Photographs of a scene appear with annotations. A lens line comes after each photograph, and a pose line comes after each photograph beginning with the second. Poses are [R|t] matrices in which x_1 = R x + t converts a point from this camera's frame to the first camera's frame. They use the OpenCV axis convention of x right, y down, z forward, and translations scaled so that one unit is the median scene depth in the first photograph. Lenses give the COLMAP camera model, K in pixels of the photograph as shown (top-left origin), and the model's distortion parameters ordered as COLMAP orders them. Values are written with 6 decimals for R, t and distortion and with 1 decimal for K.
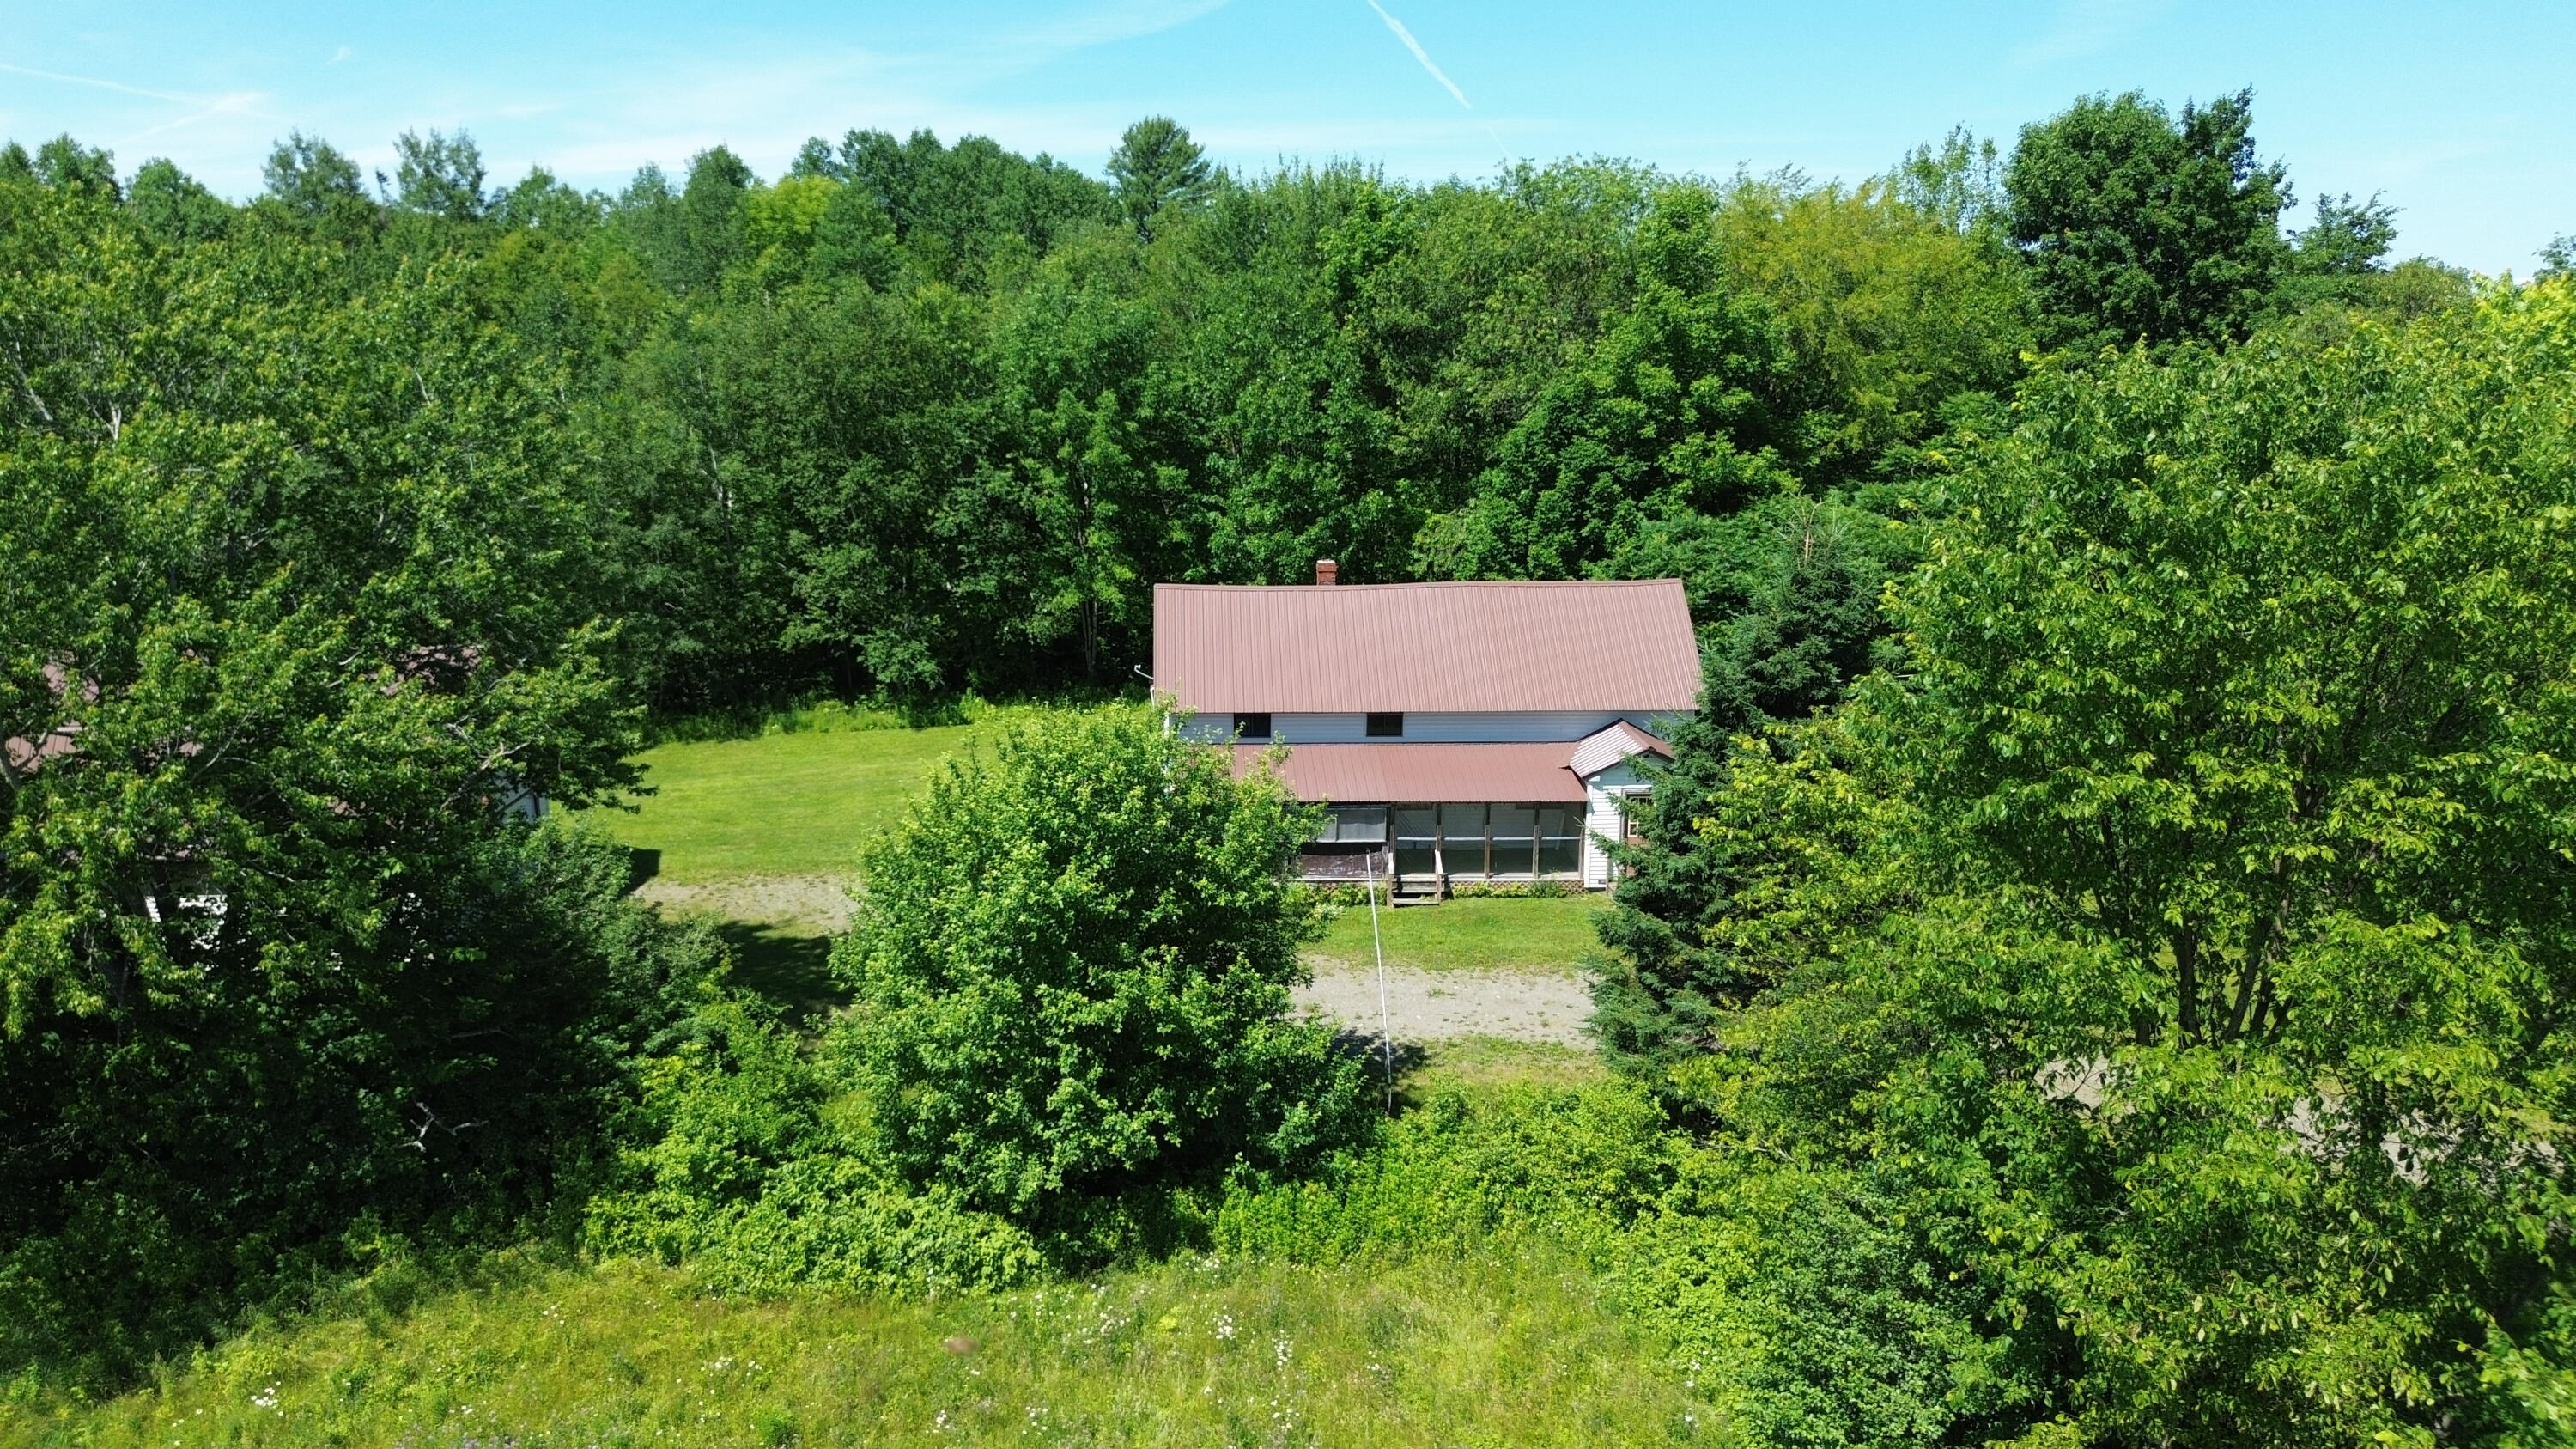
lens RADIAL K [[1710.8, 0, 1288.0], [0, 1710.8, 724.5], [0, 0, 1]] dist [-0.006950, -0.003646]
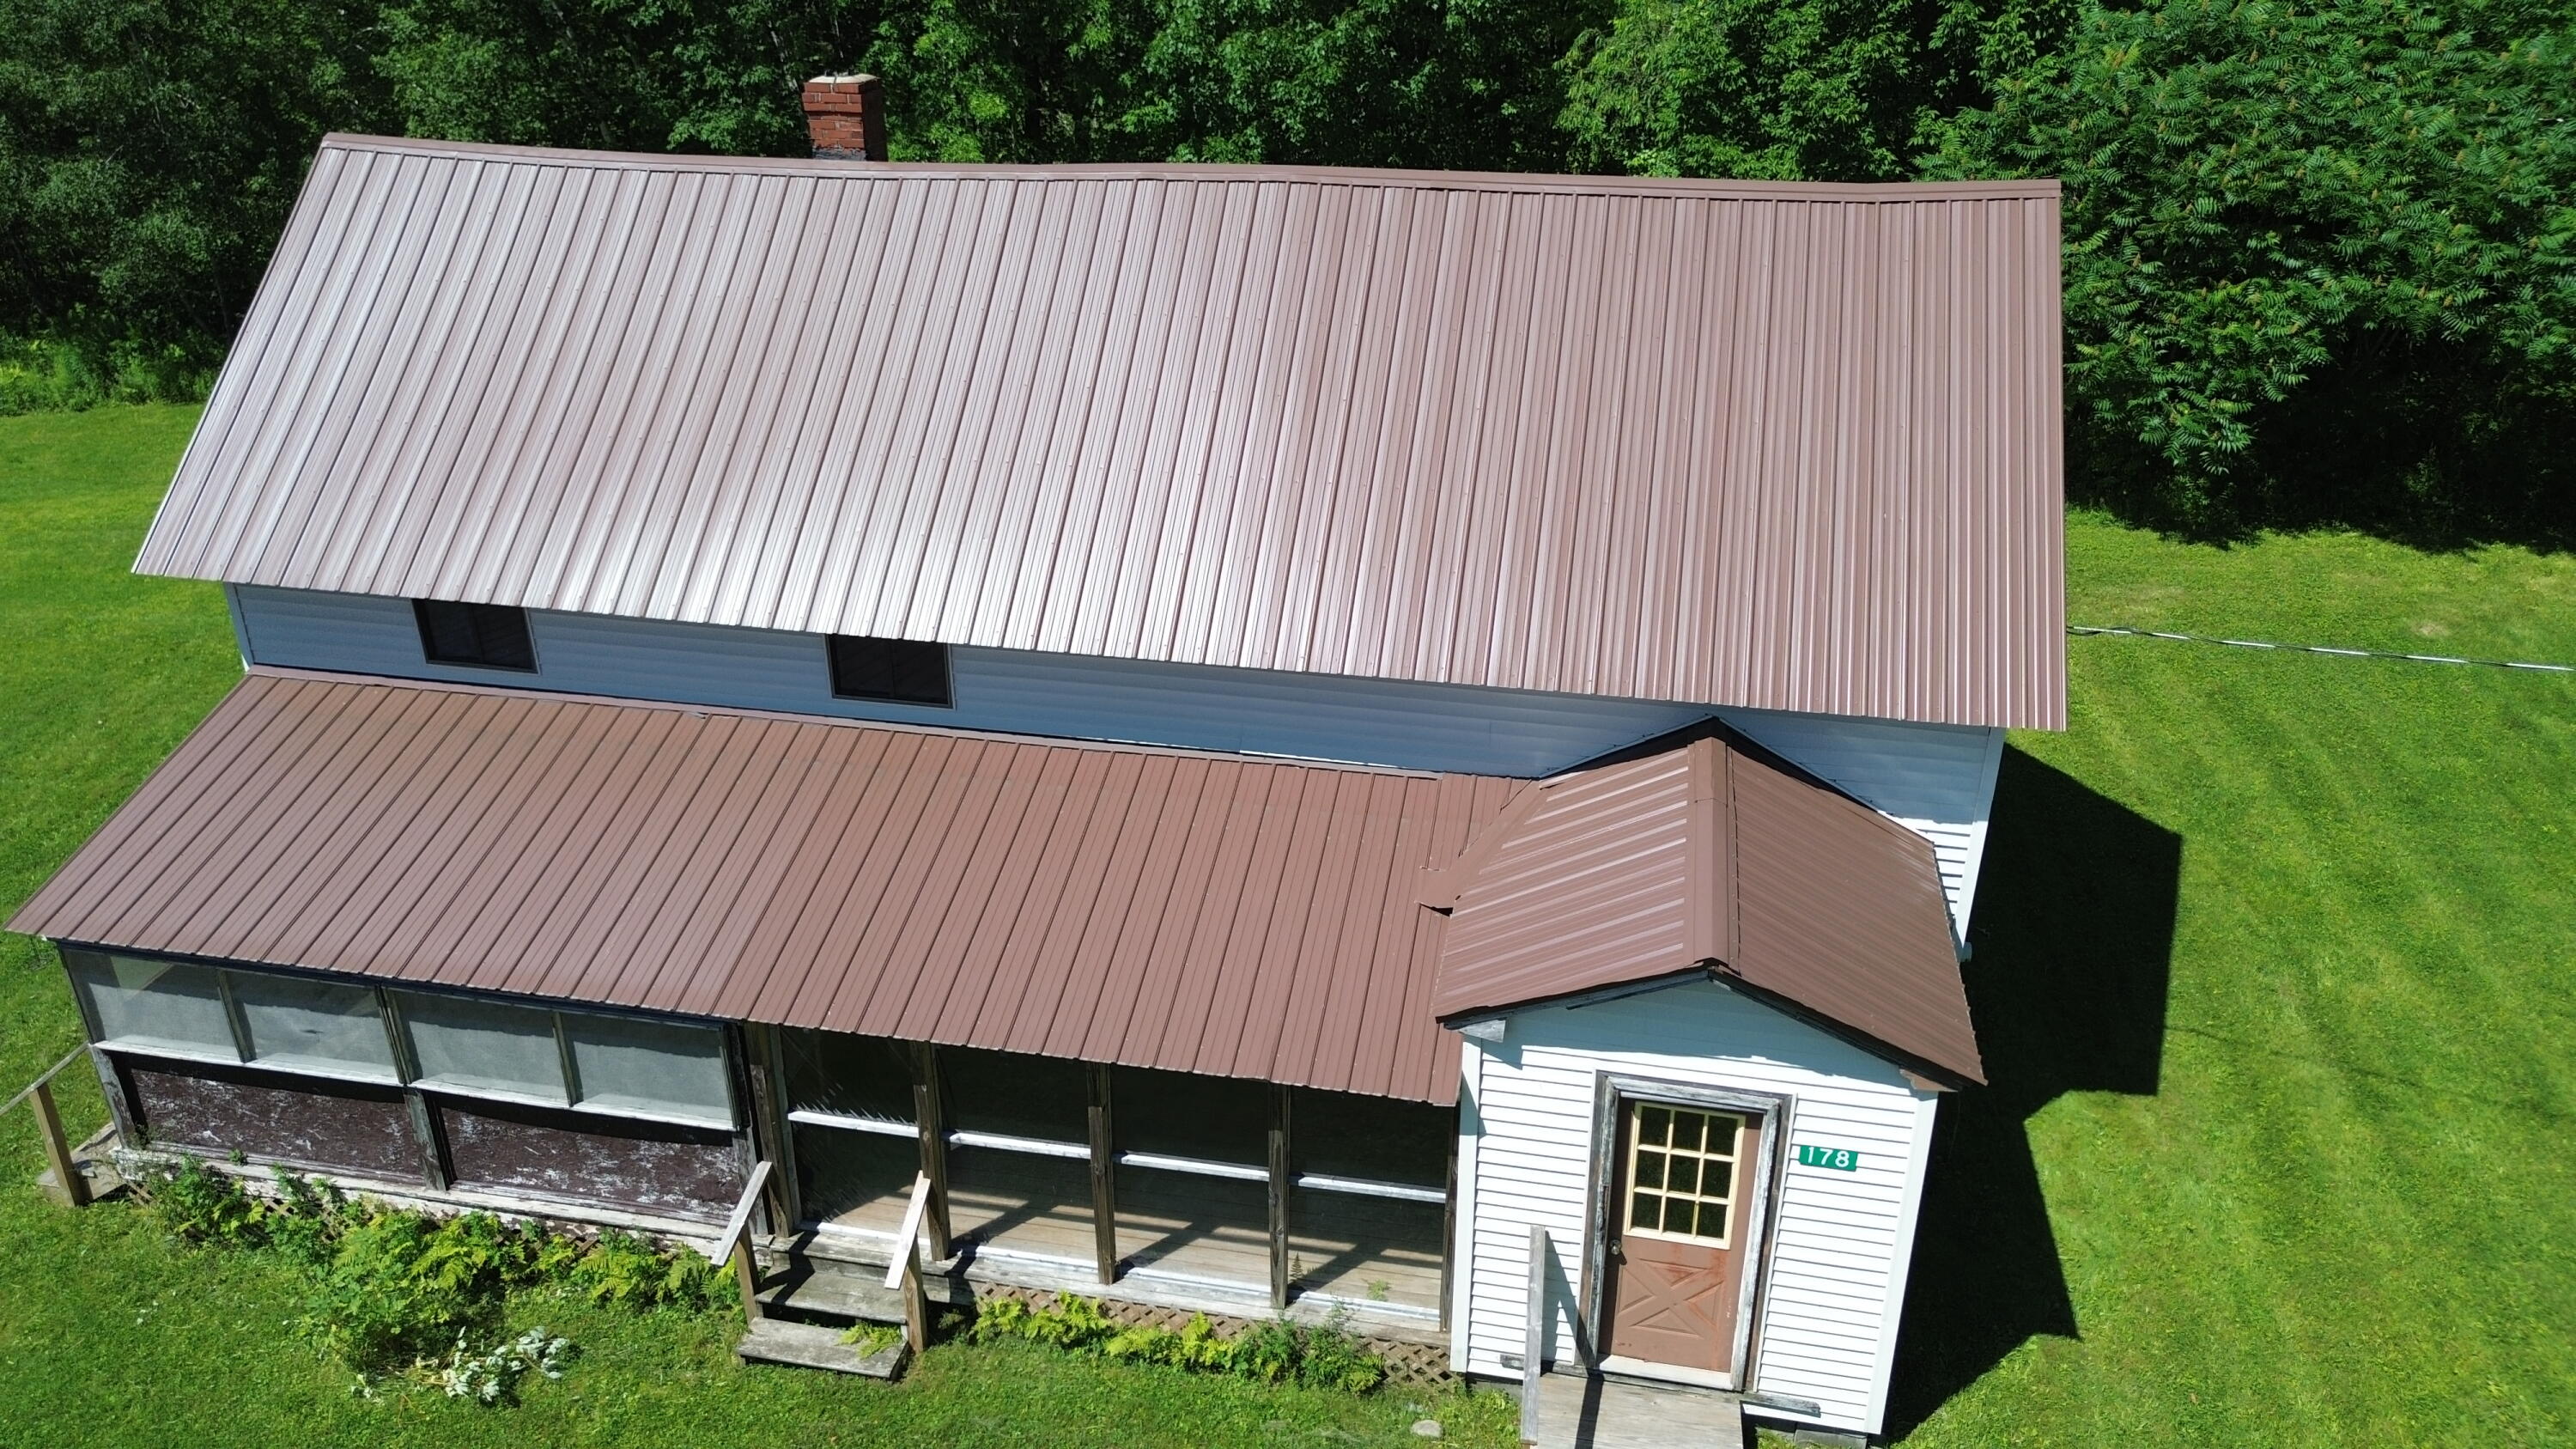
lens RADIAL K [[1710.8, 0, 1288.0], [0, 1710.8, 724.5], [0, 0, 1]] dist [-0.006950, -0.003646]
pose [[0.960934, 0.111165, -0.253471, 0.150204], [-0.041663, 0.963459, 0.264596, -0.056198], [0.273623, -0.243699, 0.930452, 0.542723]]
